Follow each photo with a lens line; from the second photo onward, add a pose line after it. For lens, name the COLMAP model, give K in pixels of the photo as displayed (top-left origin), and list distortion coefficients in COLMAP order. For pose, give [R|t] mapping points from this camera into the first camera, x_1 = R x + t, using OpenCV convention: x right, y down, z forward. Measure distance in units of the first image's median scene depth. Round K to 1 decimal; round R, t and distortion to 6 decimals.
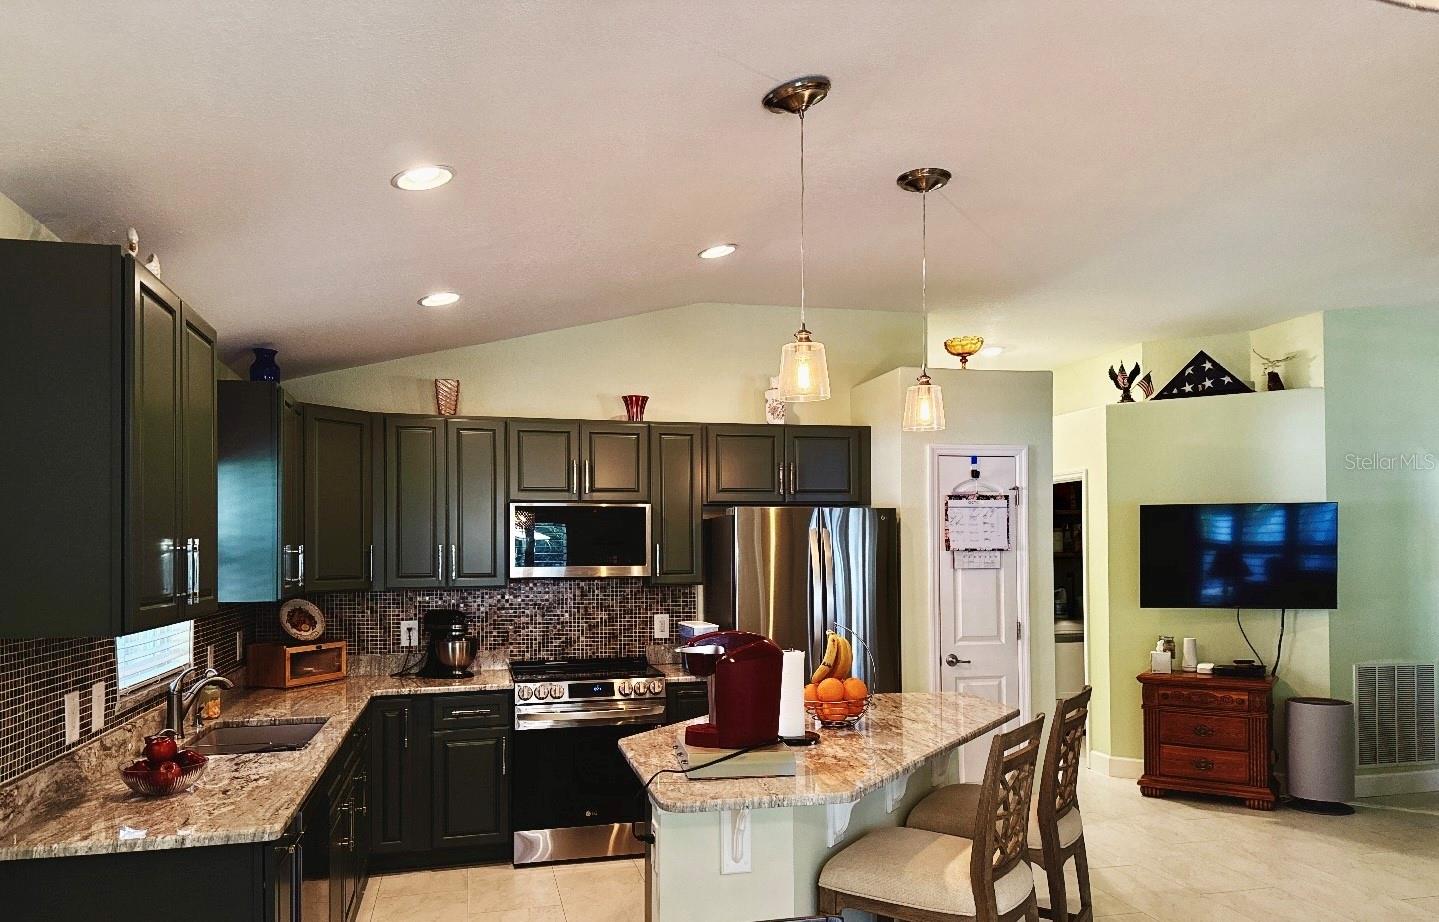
lens RADIAL K [[1012.7, 0, 724.6], [0, 1012.7, 537.3], [0, 0, 1]] dist [0.169947, -0.283978]
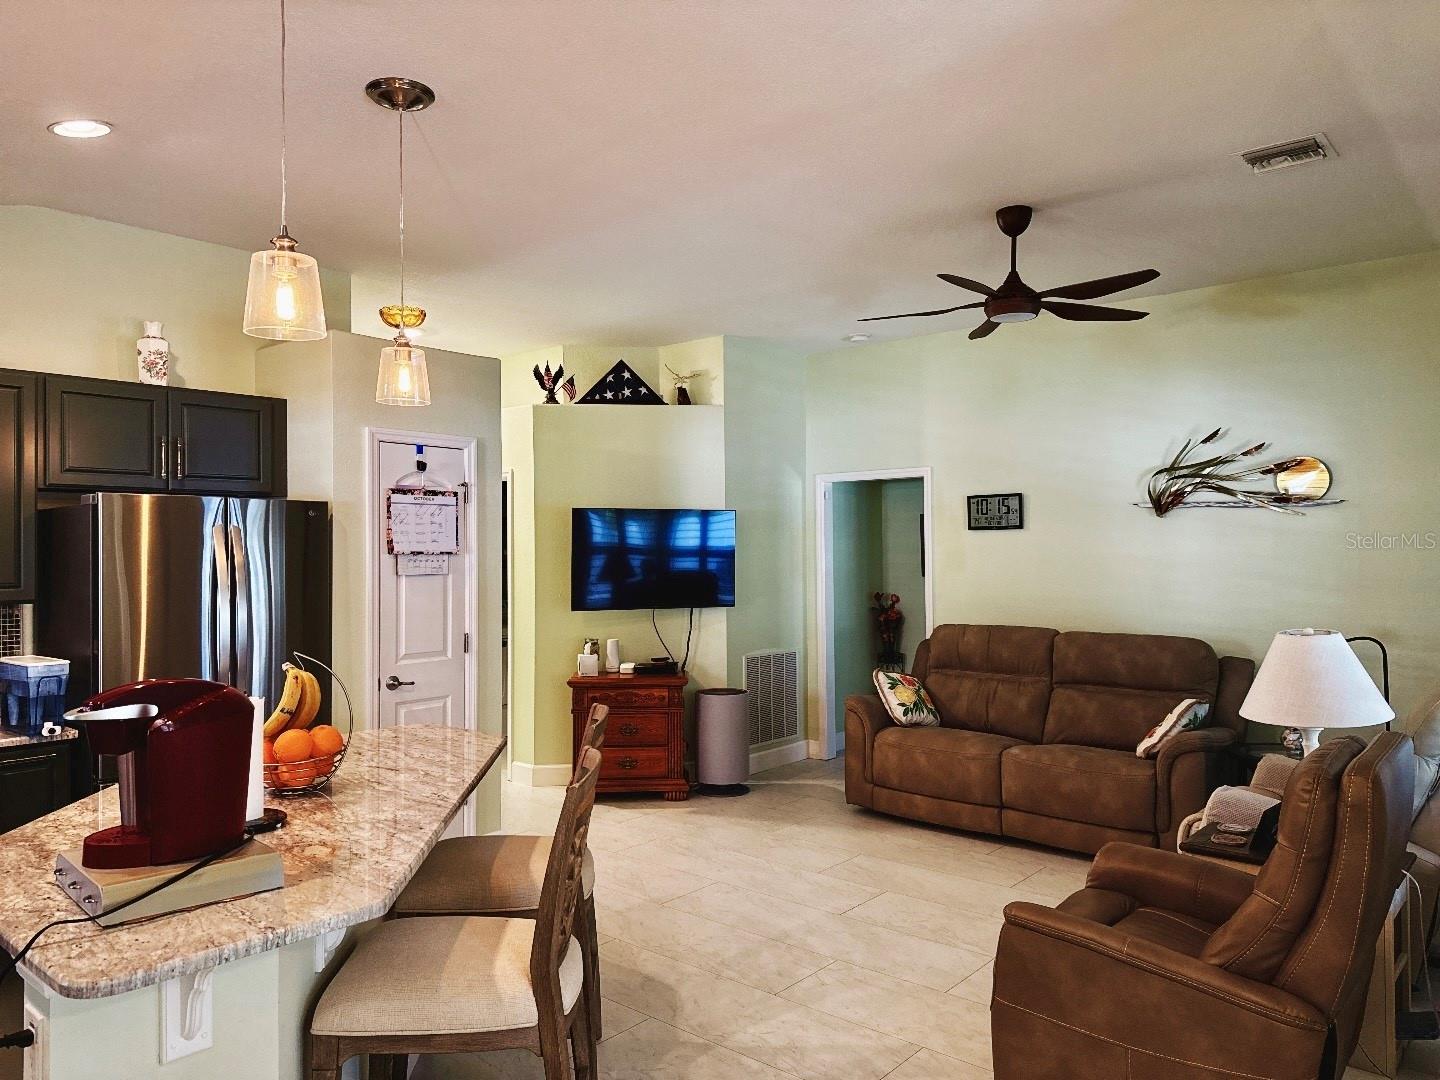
lens RADIAL K [[1010.8, 0, 736.4], [0, 1010.8, 538.0], [0, 0, 1]] dist [0.119242, -0.149301]
pose [[0.809065, 0.009494, 0.587642, -0.047209], [-0.007673, 0.999955, -0.005592, 0.002208], [-0.587669, 0.000016, 0.809101, 0.140072]]
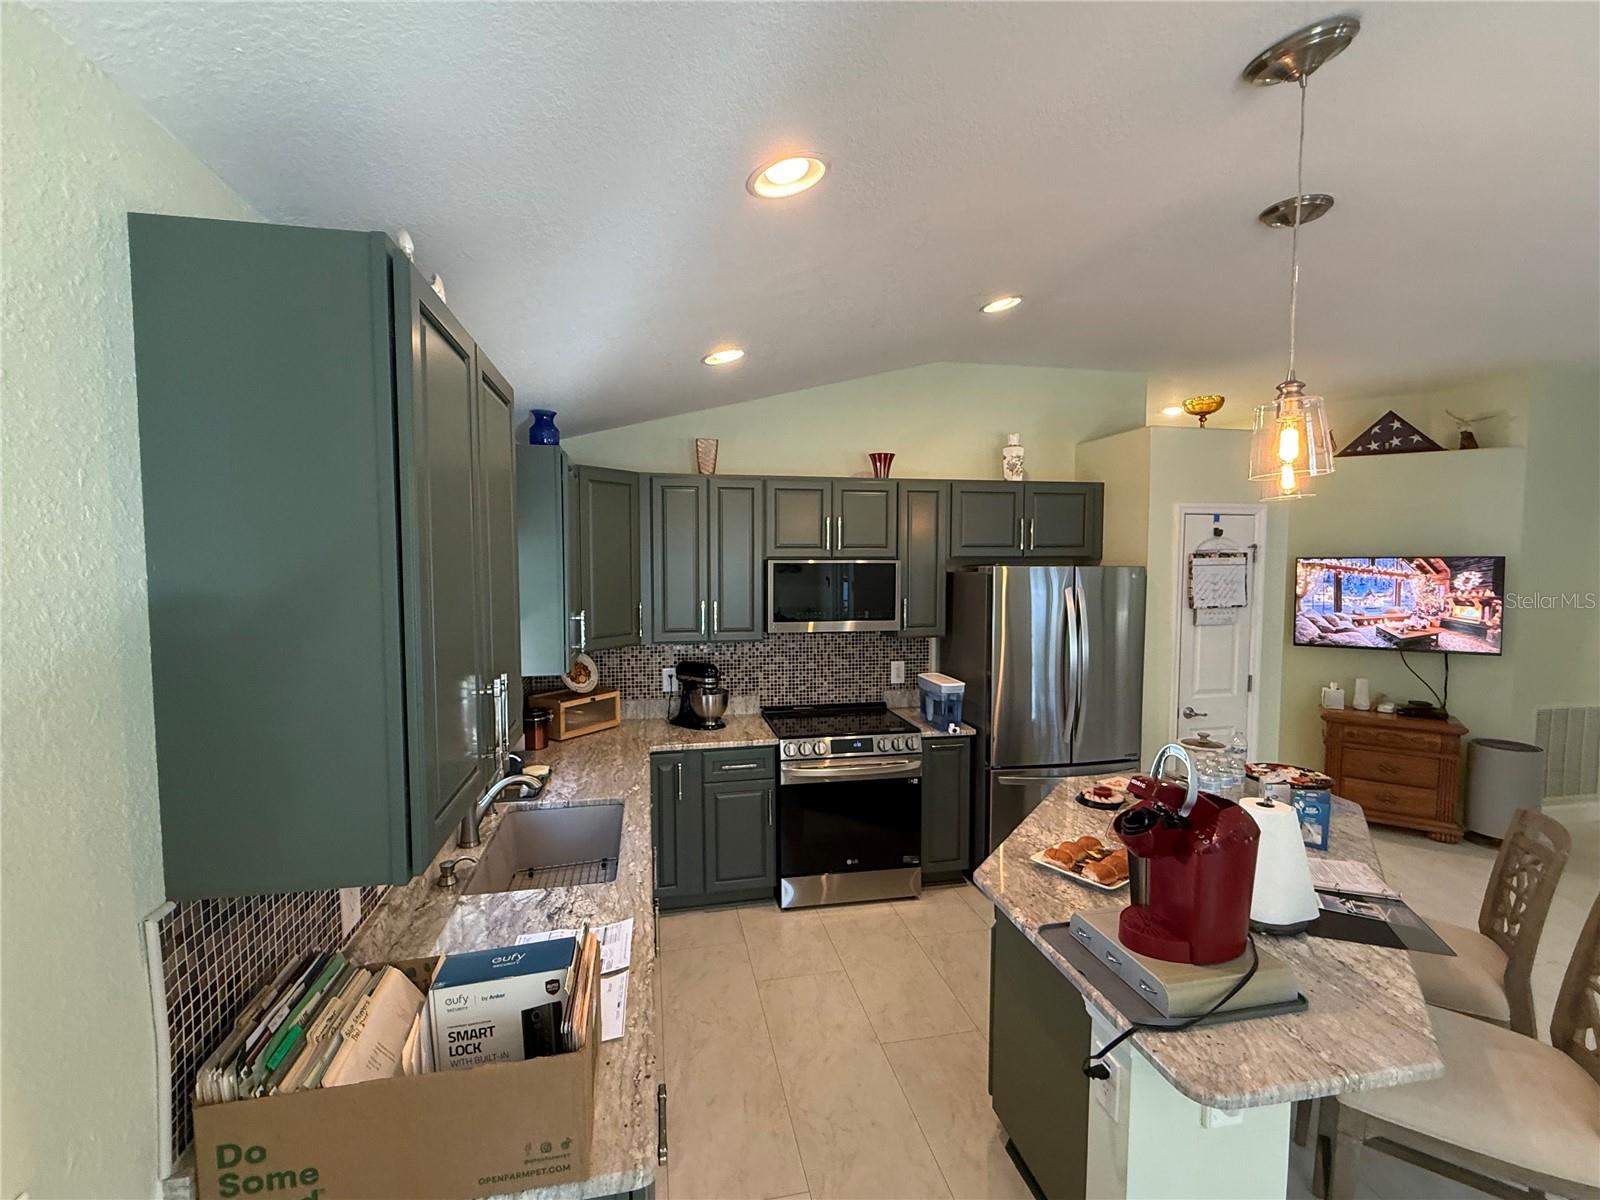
lens RADIAL K [[732.2, 0, 800.0], [0, 732.2, 600.0], [0, 0, 1]] dist [0.011191, -0.000181]
pose [[0.999239, 0.010390, -0.037603, -0.141059], [-0.007527, 0.997117, 0.075500, -0.046368], [0.038280, -0.075159, 0.996437, 0.248207]]
